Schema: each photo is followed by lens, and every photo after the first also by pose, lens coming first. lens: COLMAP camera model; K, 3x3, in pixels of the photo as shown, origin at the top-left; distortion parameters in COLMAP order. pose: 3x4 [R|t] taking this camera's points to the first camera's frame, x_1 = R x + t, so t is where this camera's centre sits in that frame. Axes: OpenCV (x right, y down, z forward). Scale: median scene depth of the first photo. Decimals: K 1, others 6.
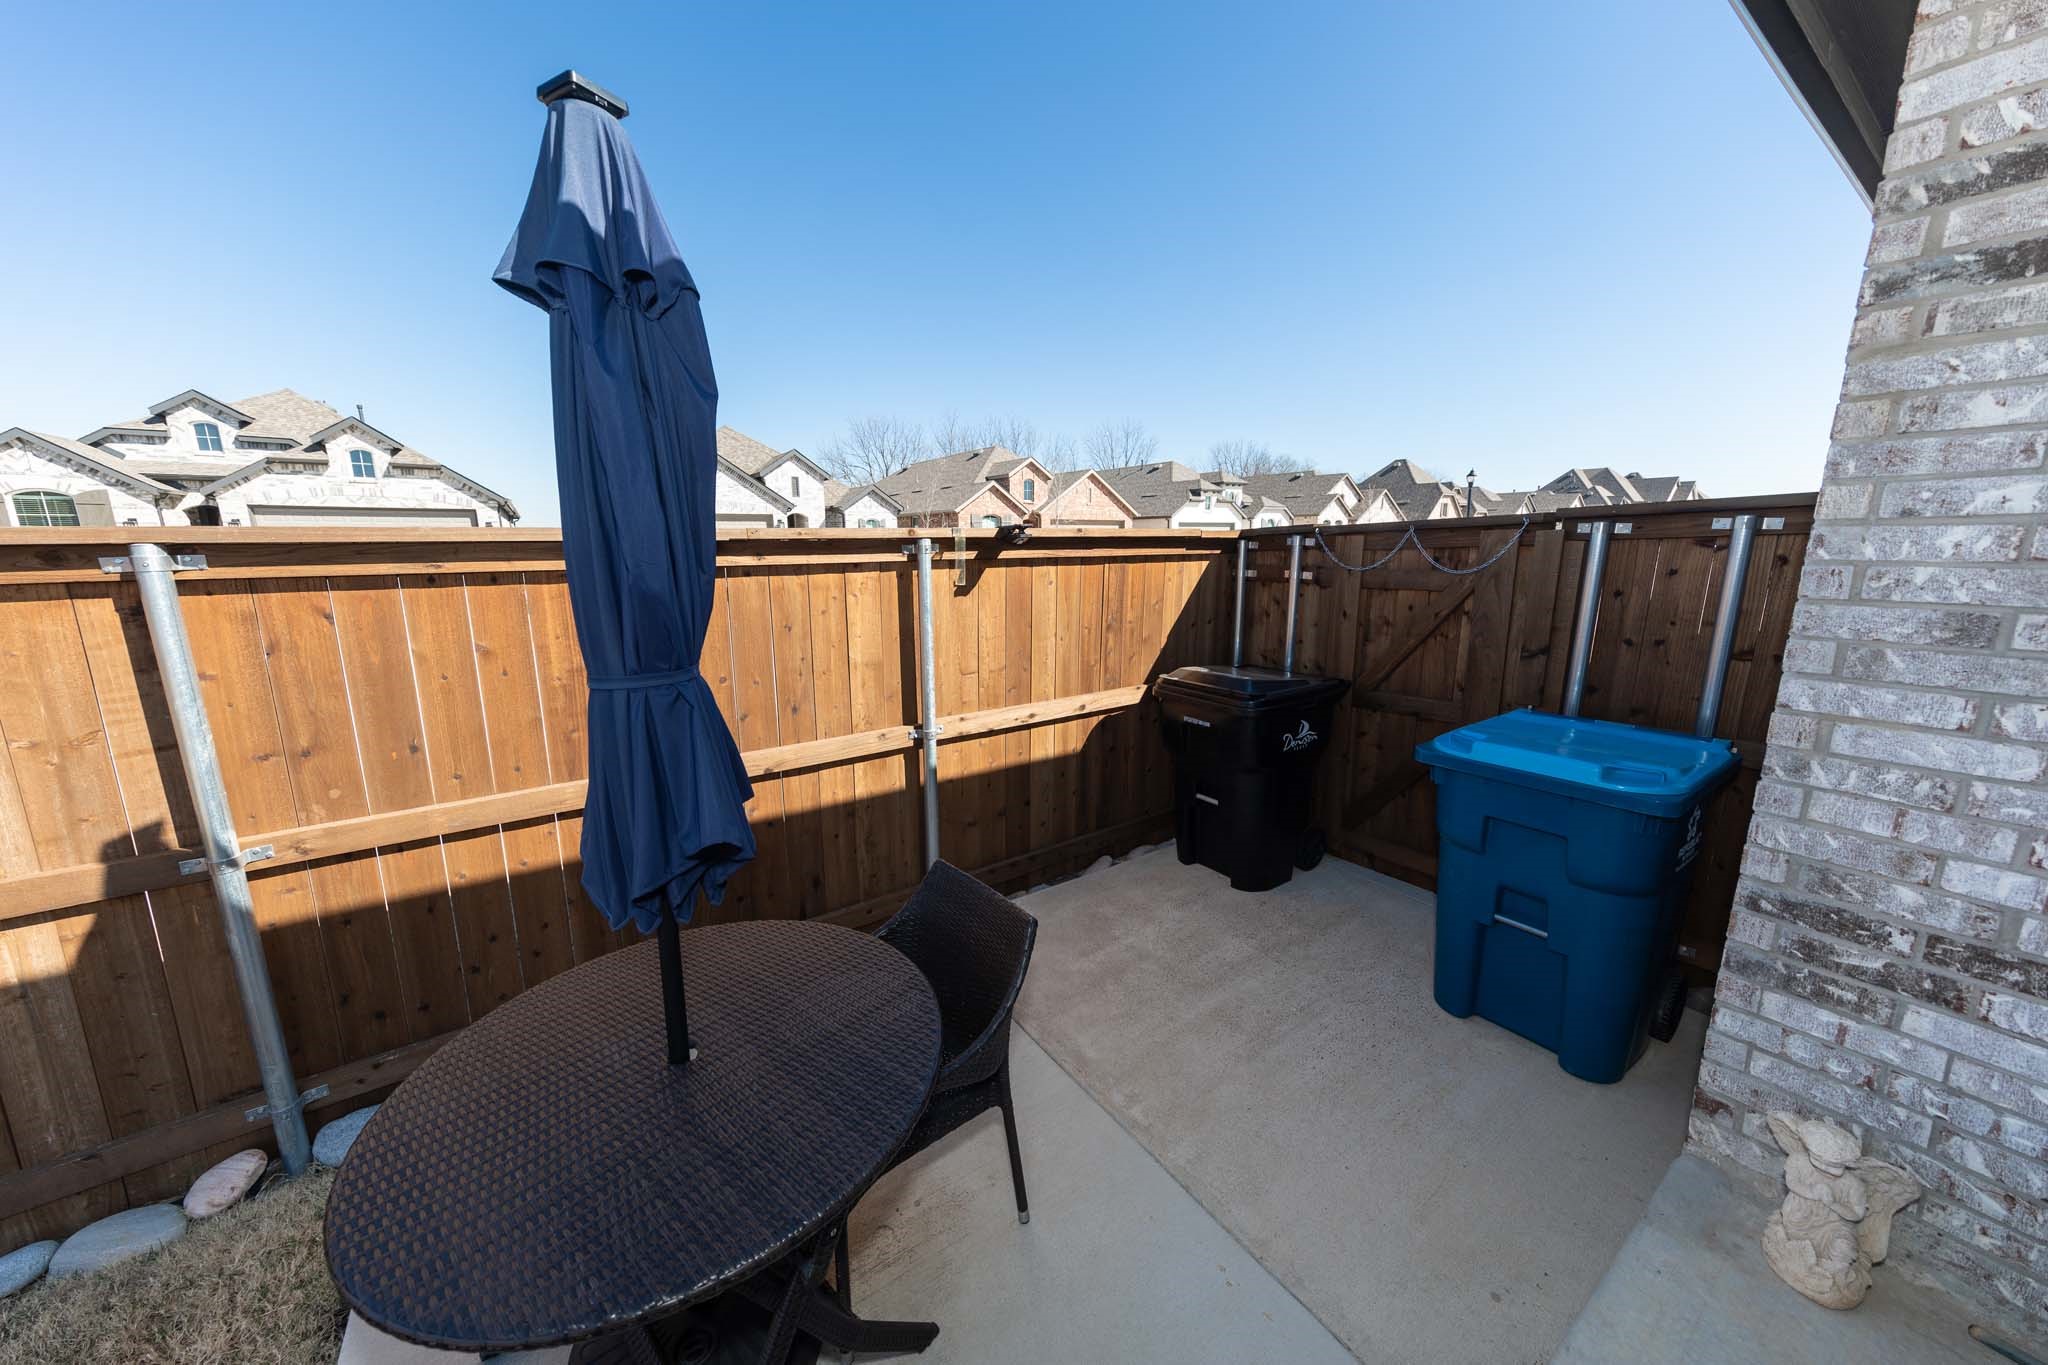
lens RADIAL K [[697.1, 0, 1027.4], [0, 697.1, 673.0], [0, 0, 1]] dist [-0.001090, -0.000116]
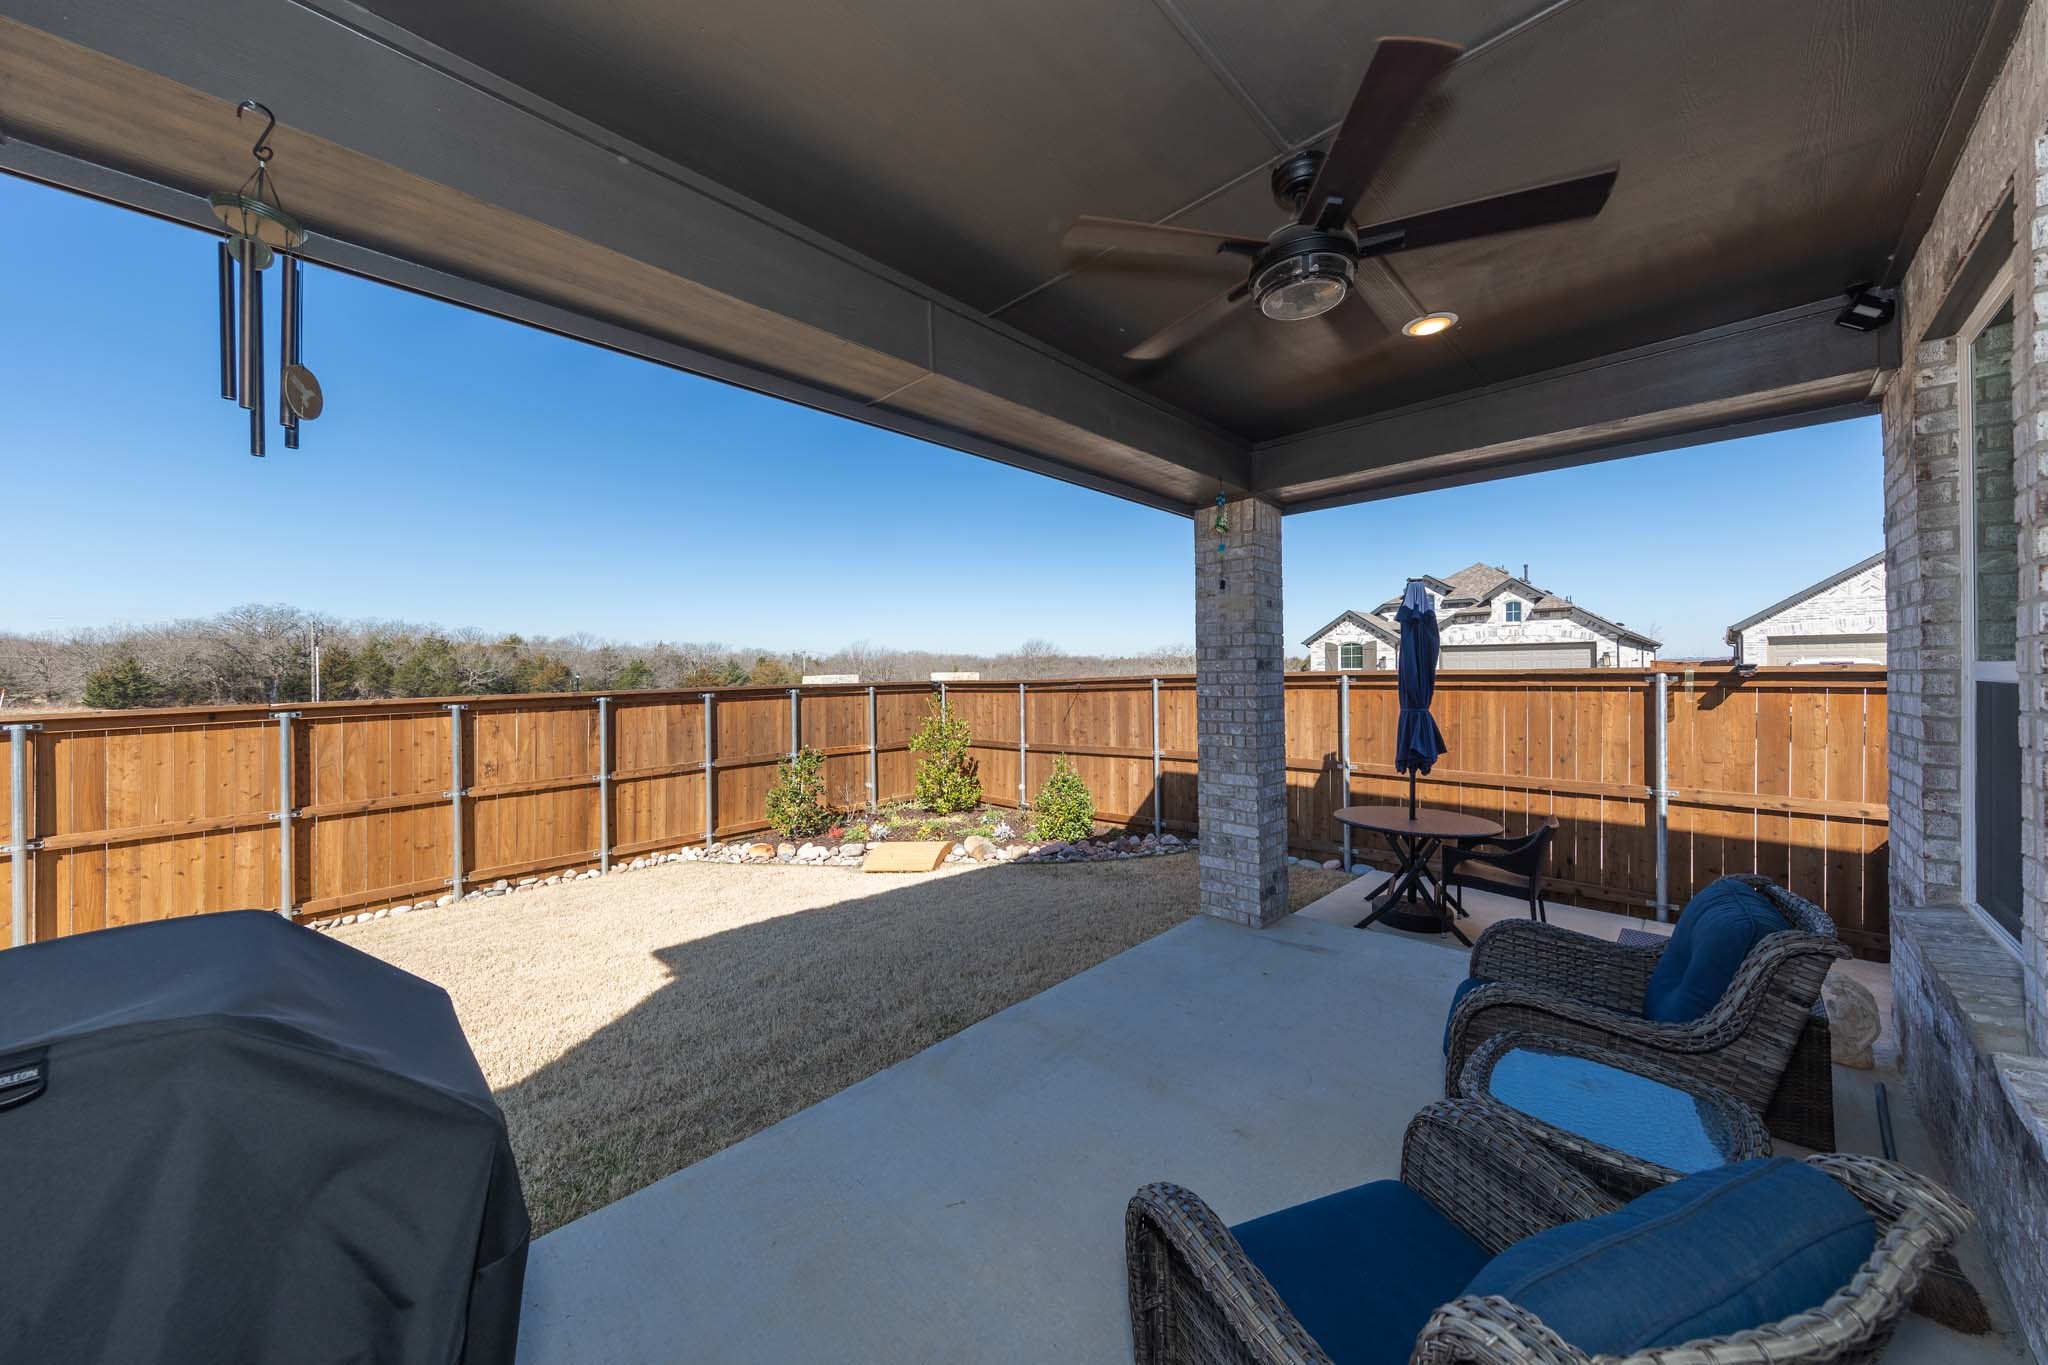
lens RADIAL K [[697.1, 0, 1031.2], [0, 697.1, 675.8], [0, 0, 1]] dist [-0.001090, -0.000116]
pose [[0.189251, 0.005993, -0.981911, 1.059840], [-0.177191, 0.983774, -0.028147, 0.112003], [0.965809, 0.179313, 0.187242, -0.672160]]
